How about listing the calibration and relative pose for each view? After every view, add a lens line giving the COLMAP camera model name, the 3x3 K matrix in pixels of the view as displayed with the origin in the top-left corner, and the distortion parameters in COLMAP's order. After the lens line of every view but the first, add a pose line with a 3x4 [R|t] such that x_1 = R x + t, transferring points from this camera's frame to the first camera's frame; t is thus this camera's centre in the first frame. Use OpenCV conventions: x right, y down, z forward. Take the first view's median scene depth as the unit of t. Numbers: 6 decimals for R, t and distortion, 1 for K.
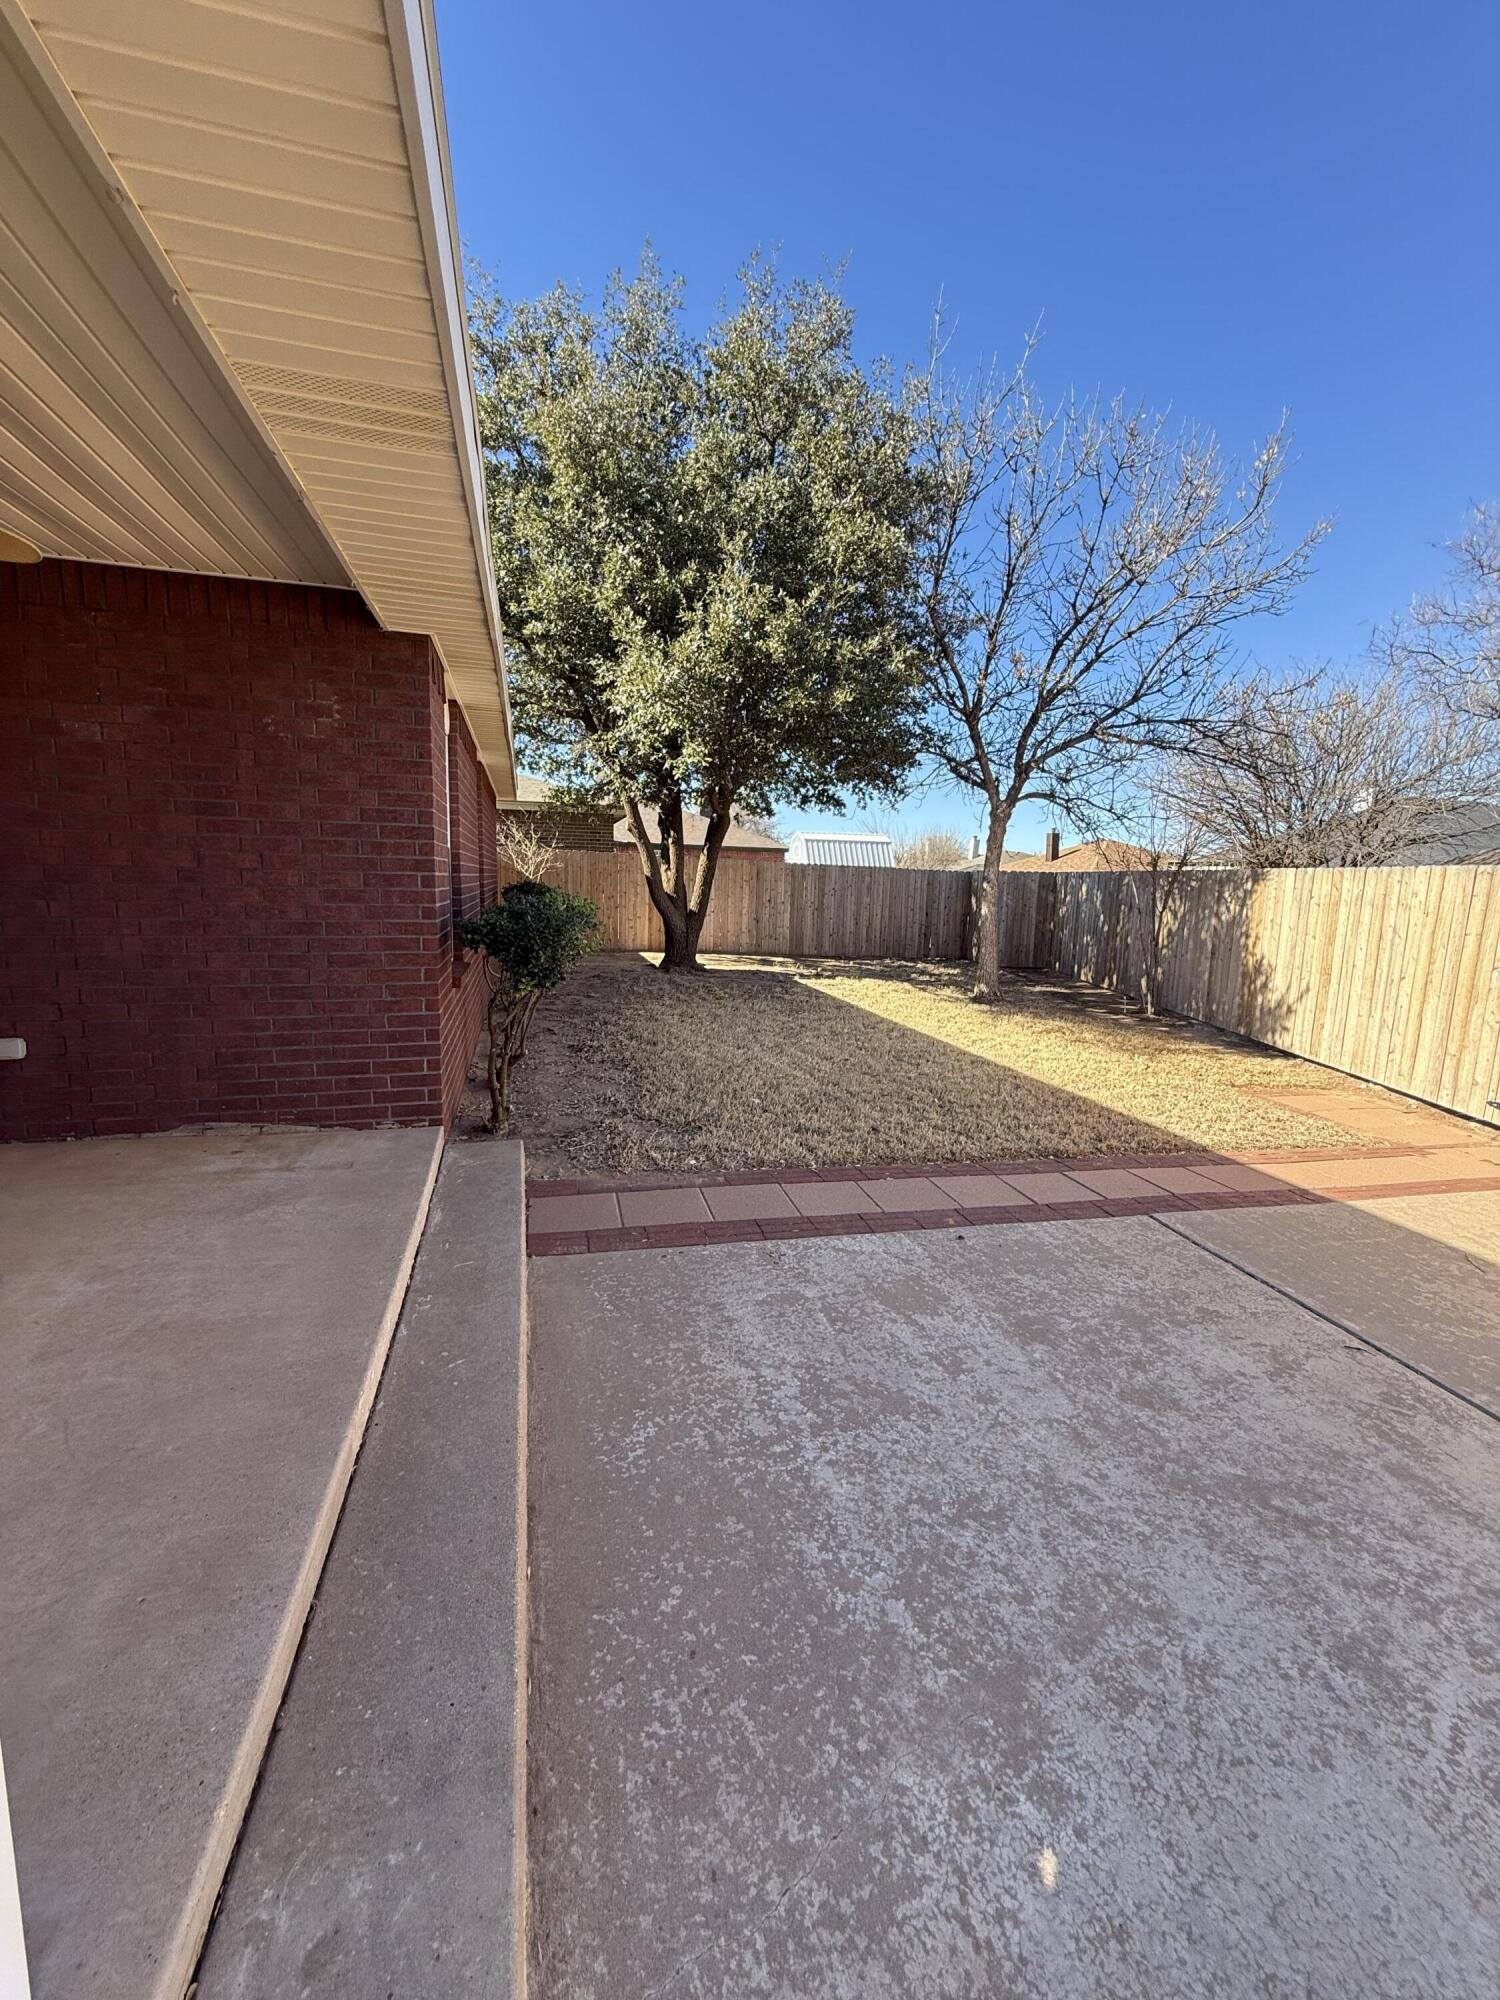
lens RADIAL K [[796.7, 0, 746.7], [0, 796.7, 992.5], [0, 0, 1]] dist [-0.002805, 0.000745]
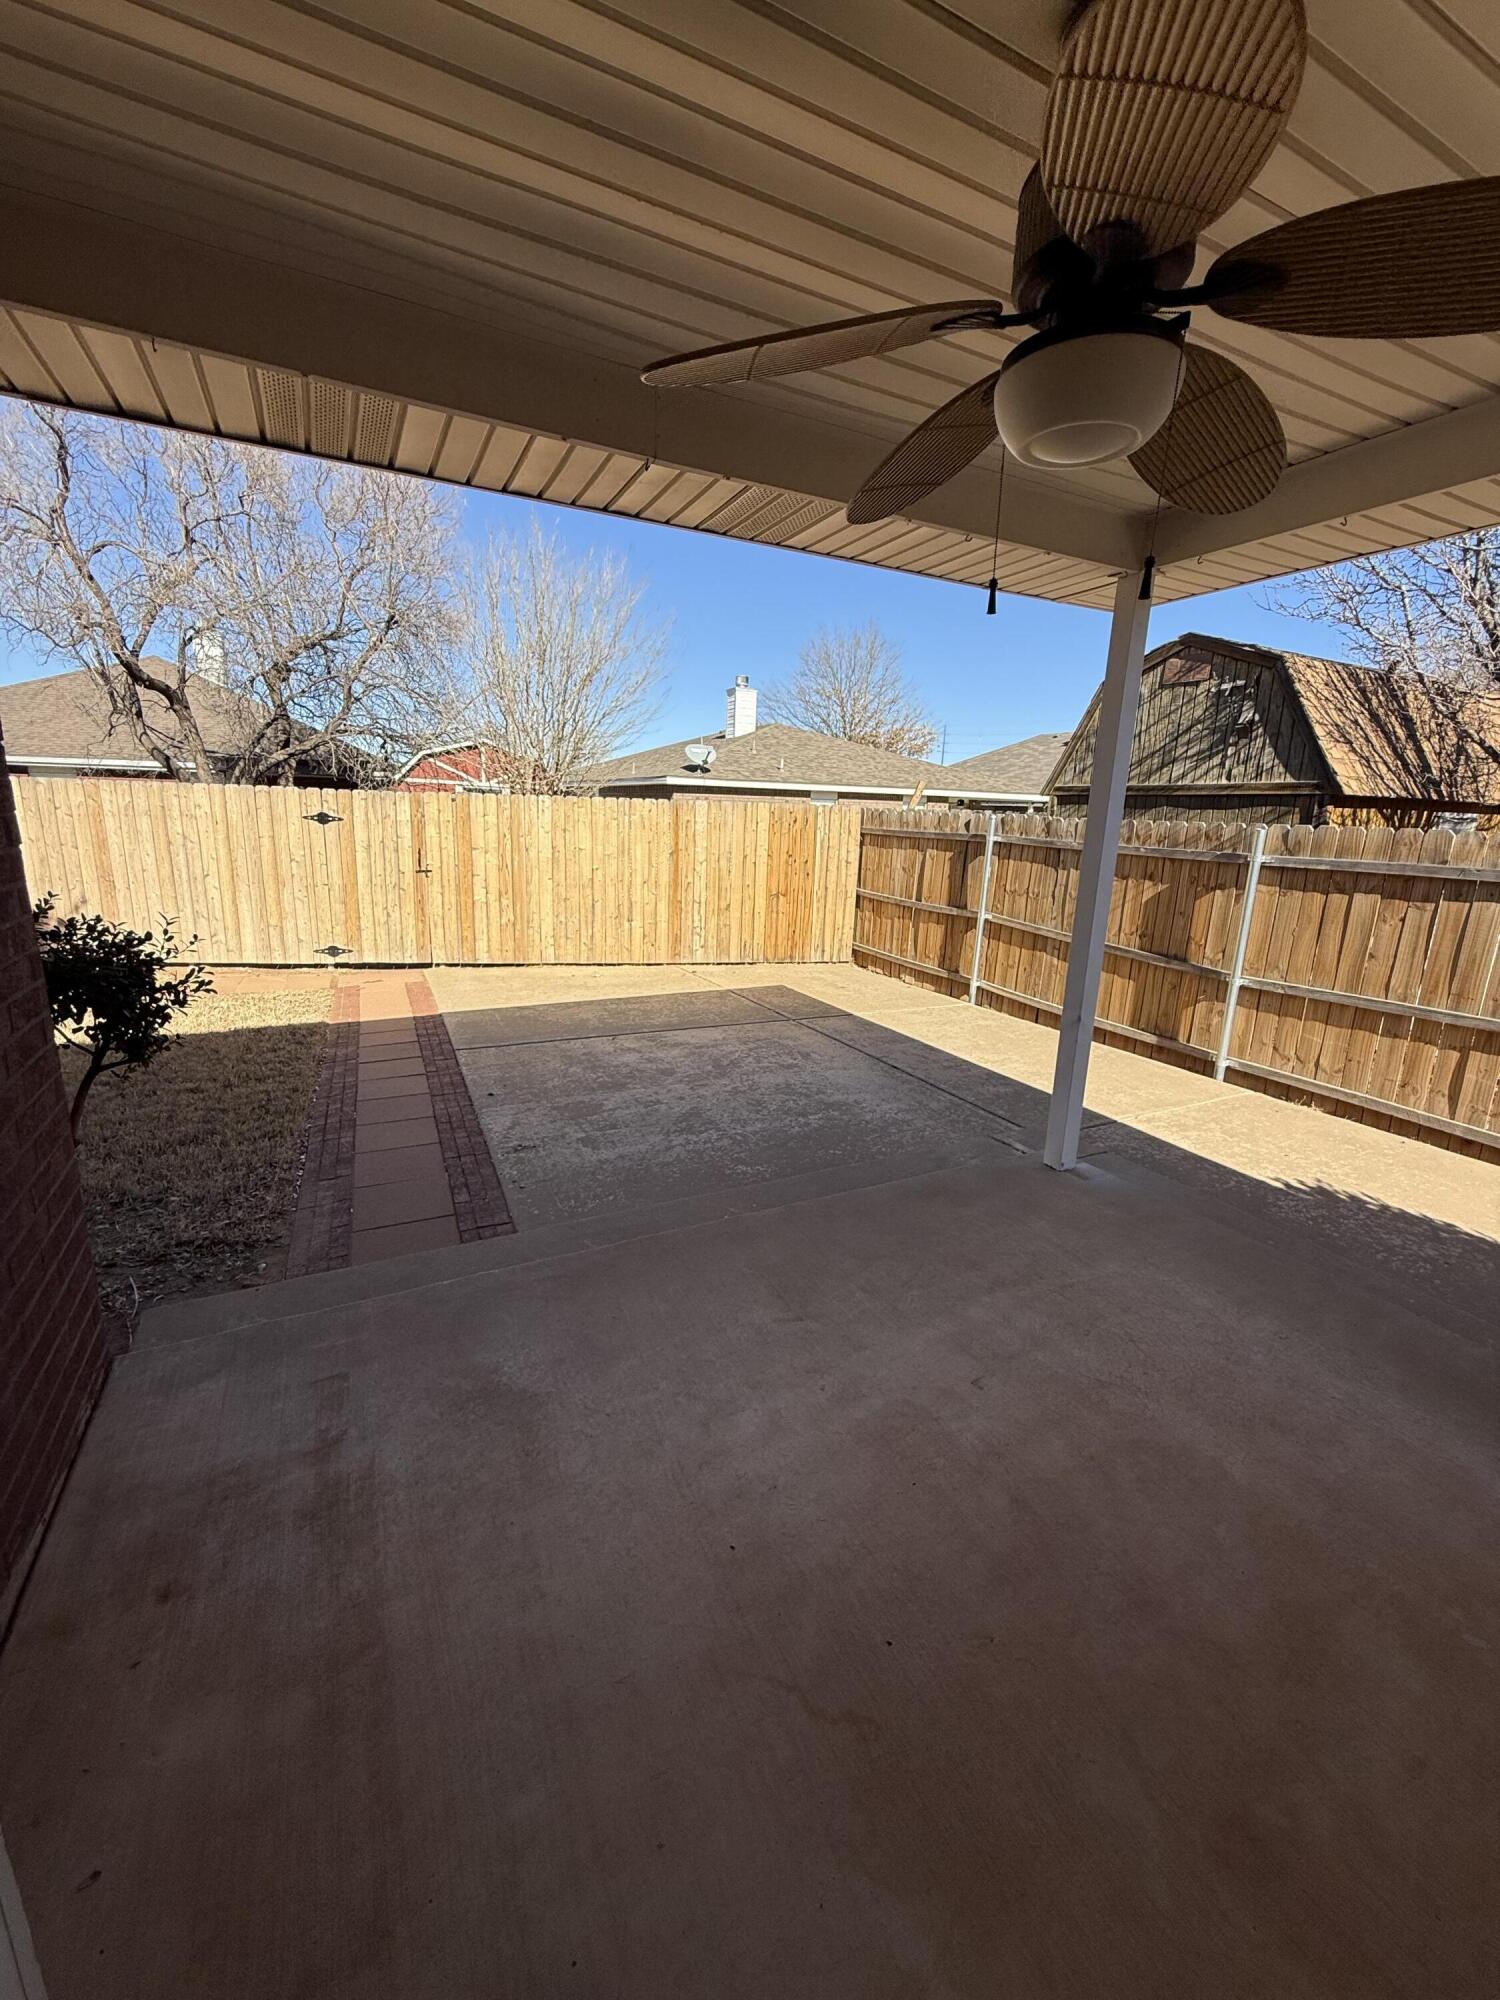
lens RADIAL K [[796.7, 0, 745.8], [0, 796.7, 999.9], [0, 0, 1]] dist [-0.002805, 0.000745]
pose [[-0.192085, -0.265384, 0.944815, -0.865703], [0.103771, 0.951853, 0.288458, -0.159769], [-0.975877, 0.153452, -0.155297, 0.615284]]
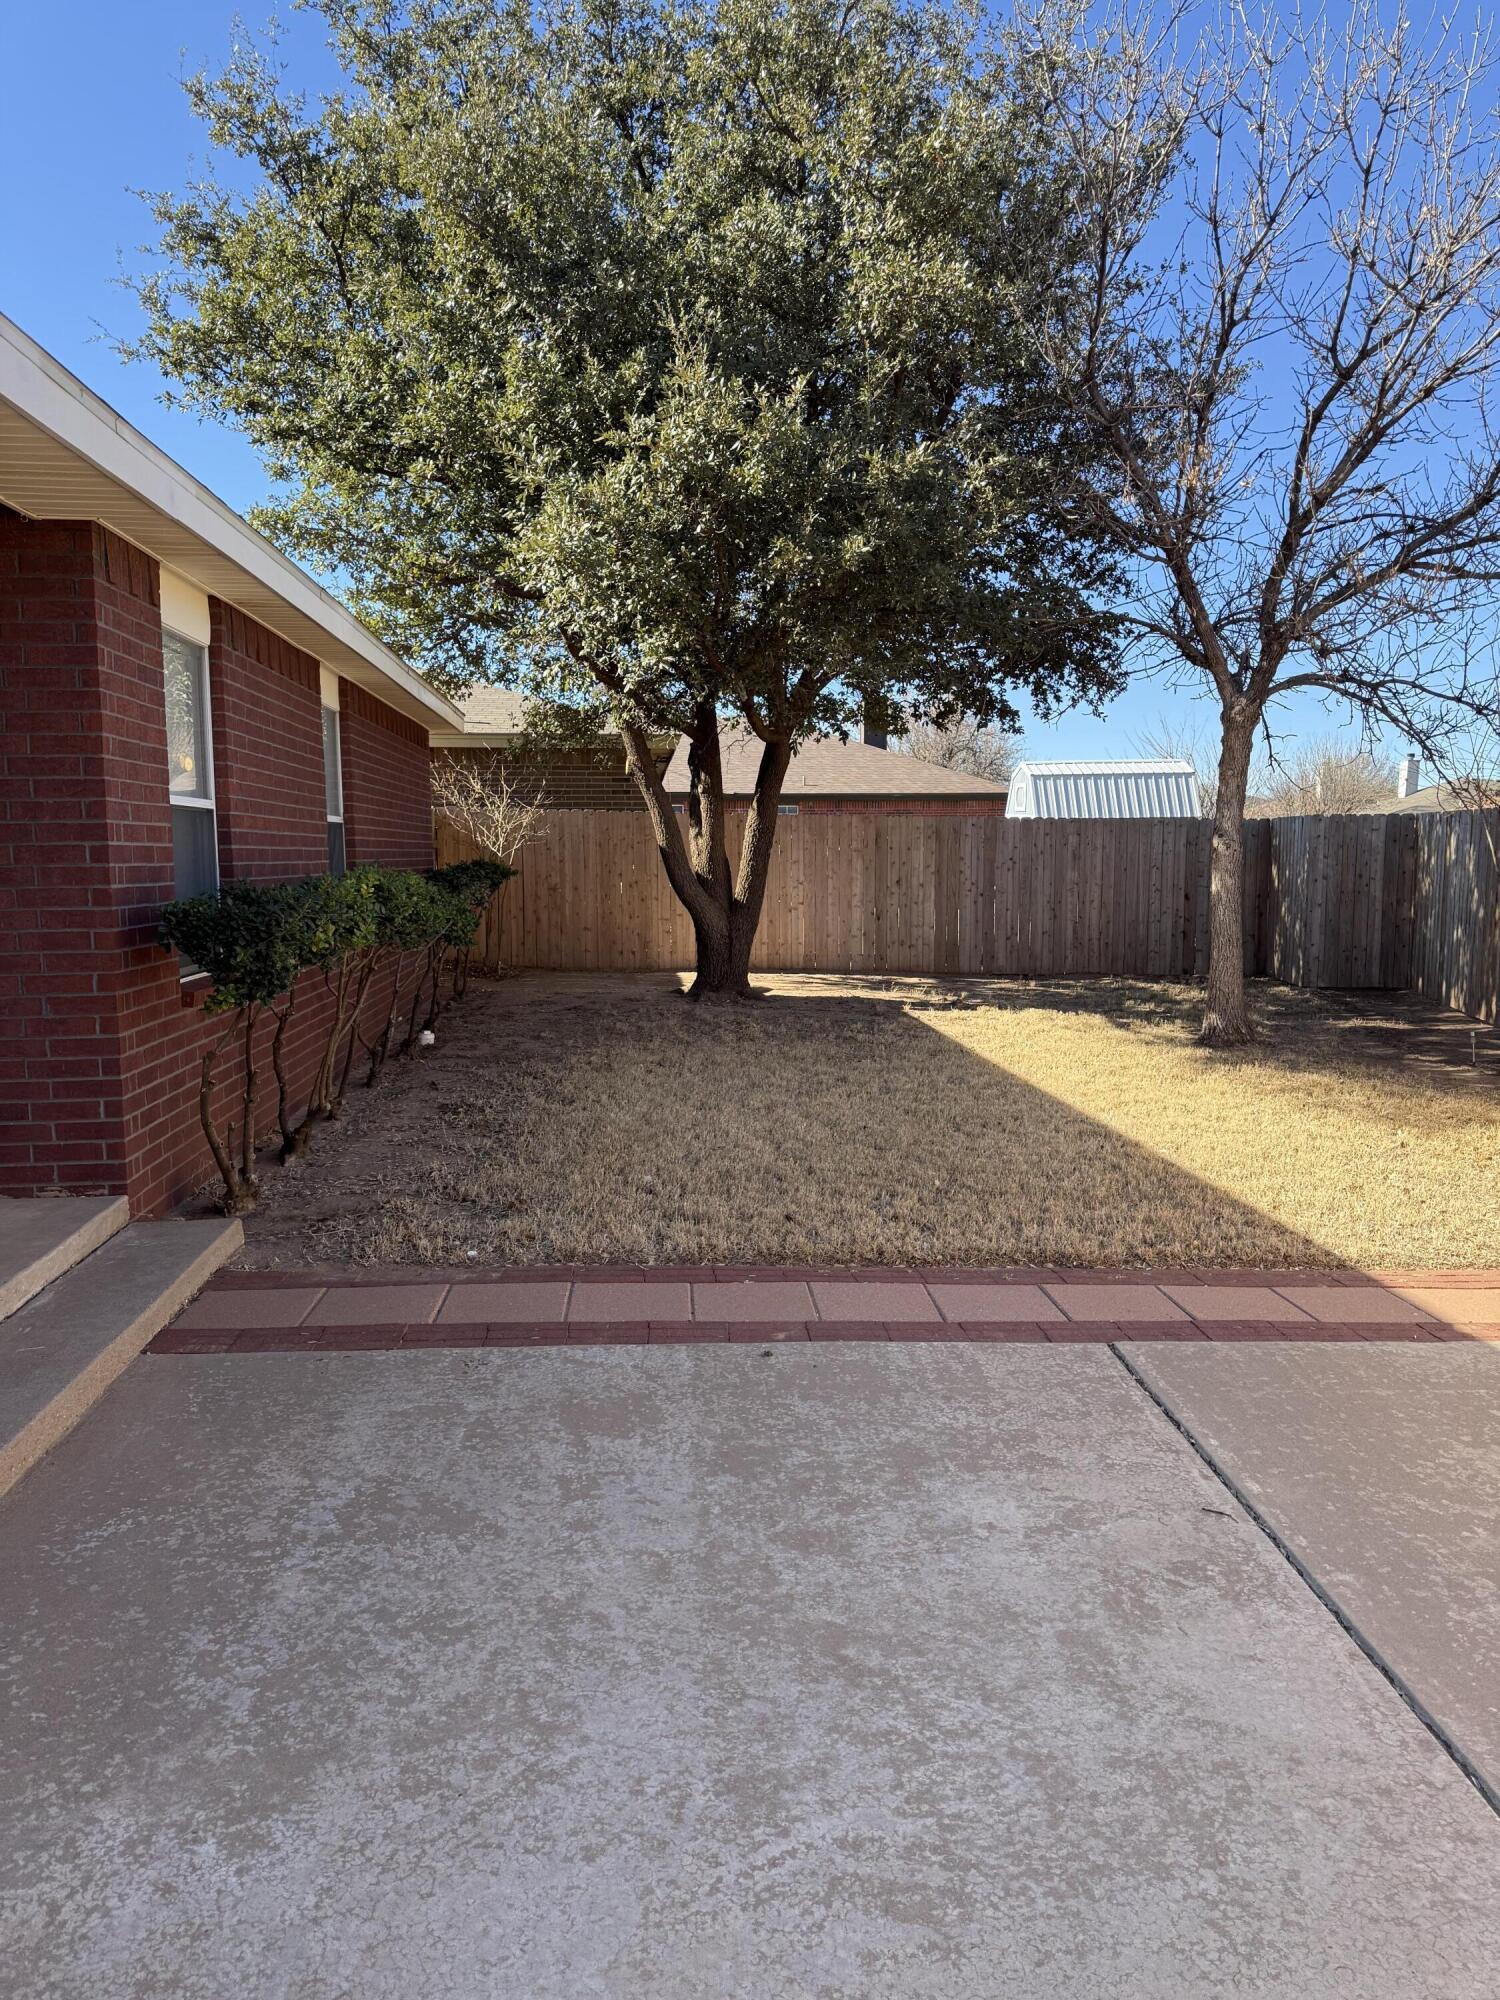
lens RADIAL K [[1404.9, 0, 748.8], [0, 1404.9, 1006.6], [0, 0, 1]] dist [0.058412, -0.076365]
pose [[0.983567, -0.011702, -0.180163, 0.382169], [0.005683, 0.999410, -0.033886, 0.043323], [0.180454, 0.032305, 0.983053, -0.148422]]
